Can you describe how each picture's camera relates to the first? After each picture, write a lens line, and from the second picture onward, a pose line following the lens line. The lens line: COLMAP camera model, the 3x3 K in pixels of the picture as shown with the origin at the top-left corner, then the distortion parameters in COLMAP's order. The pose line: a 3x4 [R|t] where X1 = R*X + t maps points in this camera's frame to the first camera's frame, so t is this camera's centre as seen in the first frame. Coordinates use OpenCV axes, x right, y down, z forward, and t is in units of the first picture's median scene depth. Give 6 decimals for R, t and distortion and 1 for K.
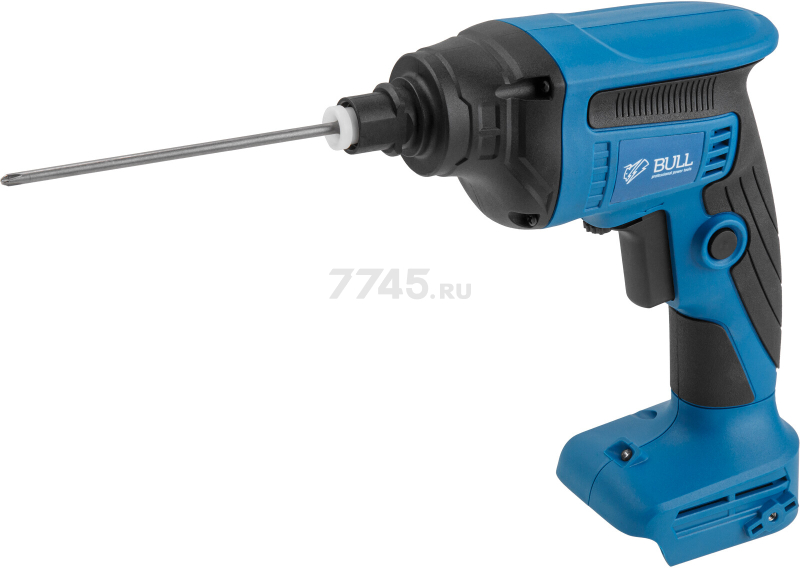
lens RADIAL K [[2962.4, 0, 398.6], [0, 2962.4, 284.5], [0, 0, 1]] dist [0.111819, 0.000000]
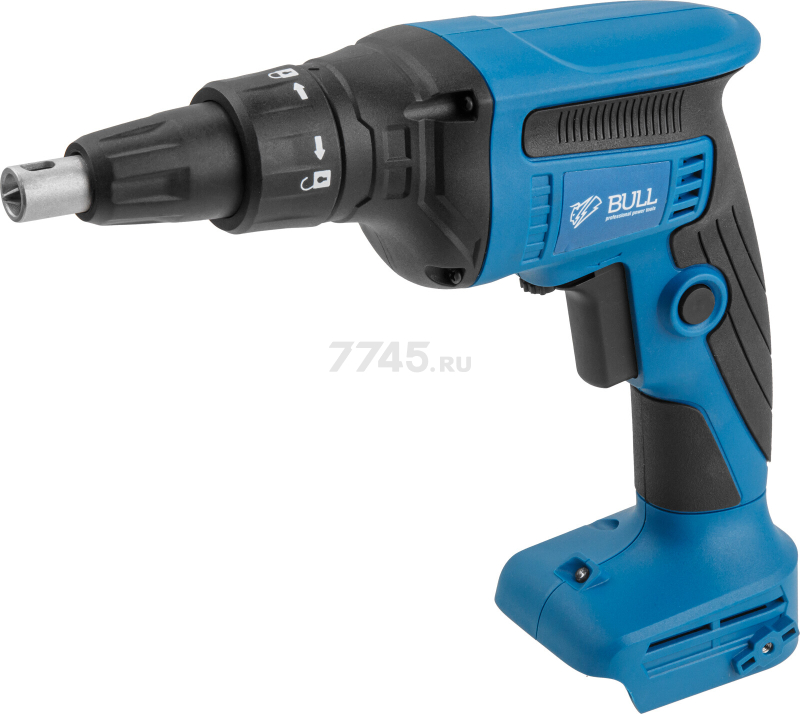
lens RADIAL K [[3325.2, 0, 402.8], [0, 3325.2, 352.9], [0, 0, 1]] dist [0.132282, 0.000000]
pose [[0.999408, -0.023327, 0.025284, 0.008121], [0.023773, 0.999564, -0.017488, 0.013393], [-0.024865, 0.018079, 0.999527, 0.115815]]
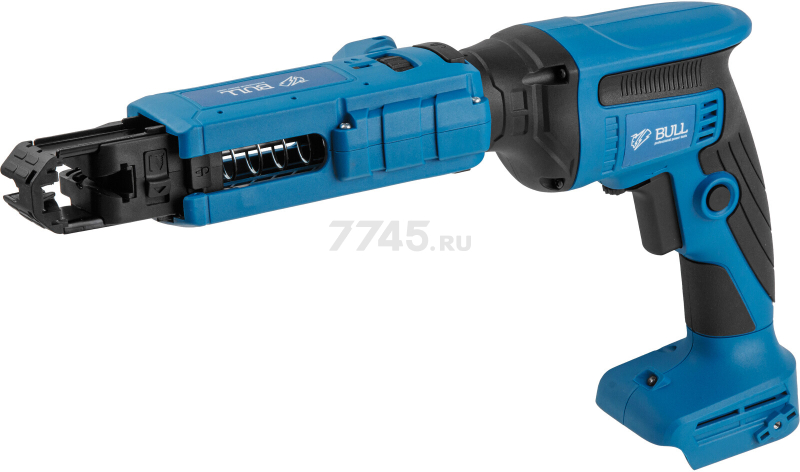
lens RADIAL K [[3019.0, 0, 404.8], [0, 3019.0, 206.7], [0, 0, 1]] dist [0.145539, 0.000000]
pose [[0.998064, -0.060223, -0.015533, 0.000021], [0.059363, 0.996939, -0.050870, 0.046739], [0.018549, 0.049849, 0.998584, -0.247241]]
